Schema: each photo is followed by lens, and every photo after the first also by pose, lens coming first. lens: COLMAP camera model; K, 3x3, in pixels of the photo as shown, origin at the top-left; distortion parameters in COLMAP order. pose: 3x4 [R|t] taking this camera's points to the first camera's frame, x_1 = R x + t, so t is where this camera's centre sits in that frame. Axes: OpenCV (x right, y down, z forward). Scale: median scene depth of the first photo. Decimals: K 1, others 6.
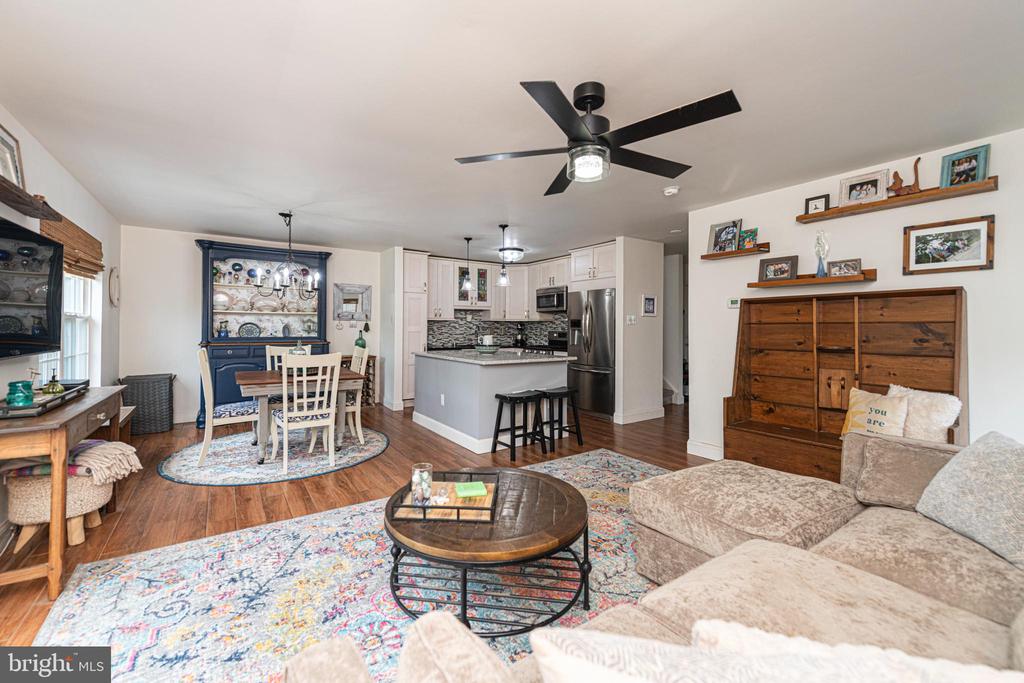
lens RADIAL K [[411.4, 0, 518.3], [0, 411.4, 326.8], [0, 0, 1]] dist [0.003069, -0.001173]
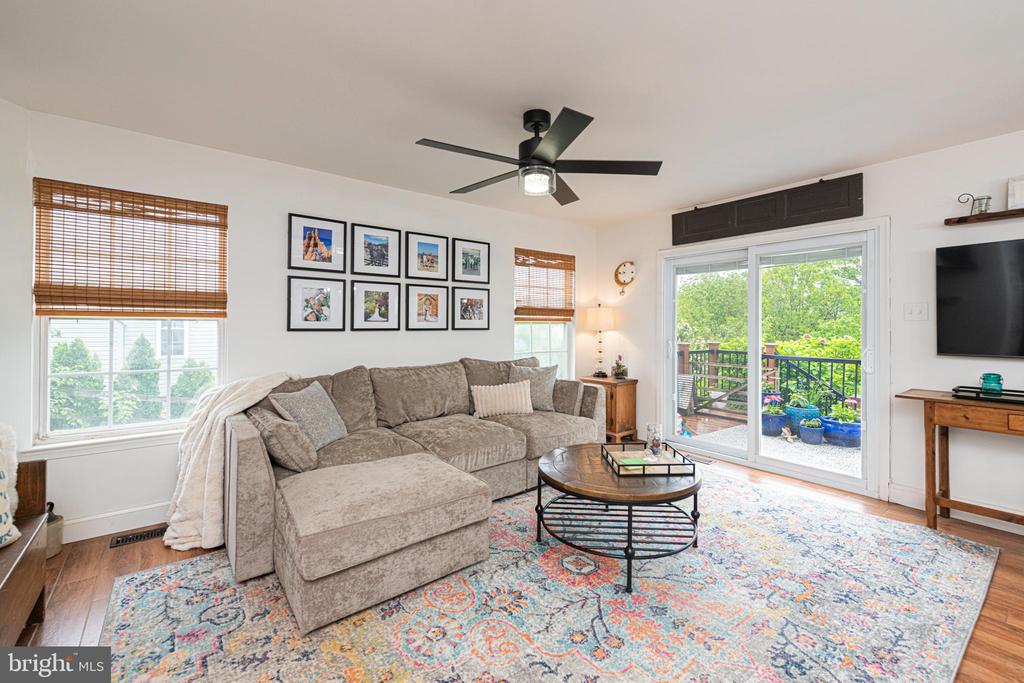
lens RADIAL K [[442.2, 0, 527.1], [0, 442.2, 322.2], [0, 0, 1]] dist [-0.000583, -0.000088]
pose [[-0.998376, -0.005930, -0.056660, 0.103524], [-0.005473, 0.999951, -0.008228, -0.001674], [0.056706, -0.007904, -0.998360, 0.866550]]
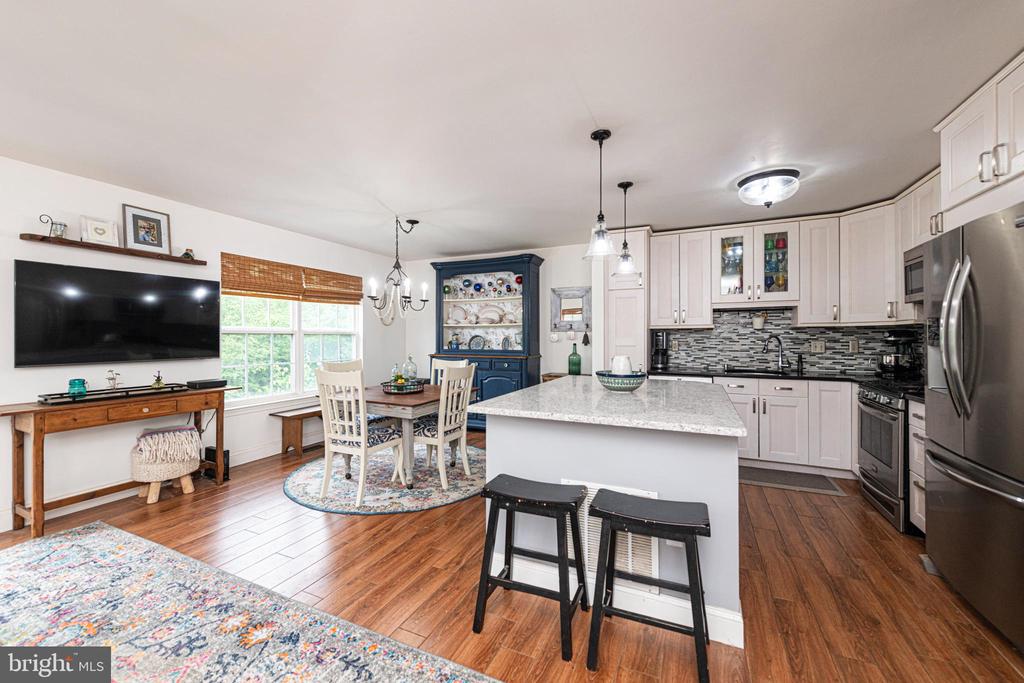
lens RADIAL K [[411.4, 0, 506.8], [0, 411.4, 336.0], [0, 0, 1]] dist [0.003069, -0.001173]
pose [[0.500081, -0.008722, -0.865935, 0.309252], [0.005033, 0.999962, -0.007165, -0.000527], [0.865964, -0.000775, 0.500106, 0.607822]]
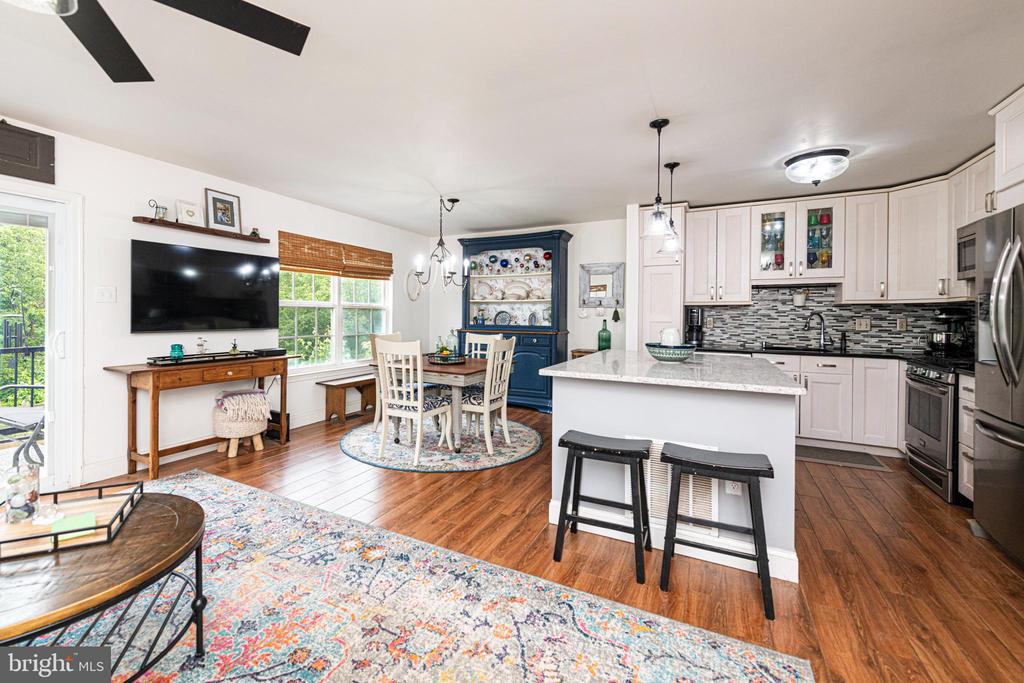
lens RADIAL K [[440.5, 0, 475.1], [0, 440.5, 317.9], [0, 0, 1]] dist [0.003576, -0.001598]
pose [[0.443030, 0.001629, -0.896505, 0.345662], [-0.003966, 0.999992, -0.000142, 0.008524], [0.896498, 0.003618, 0.443033, 0.493928]]
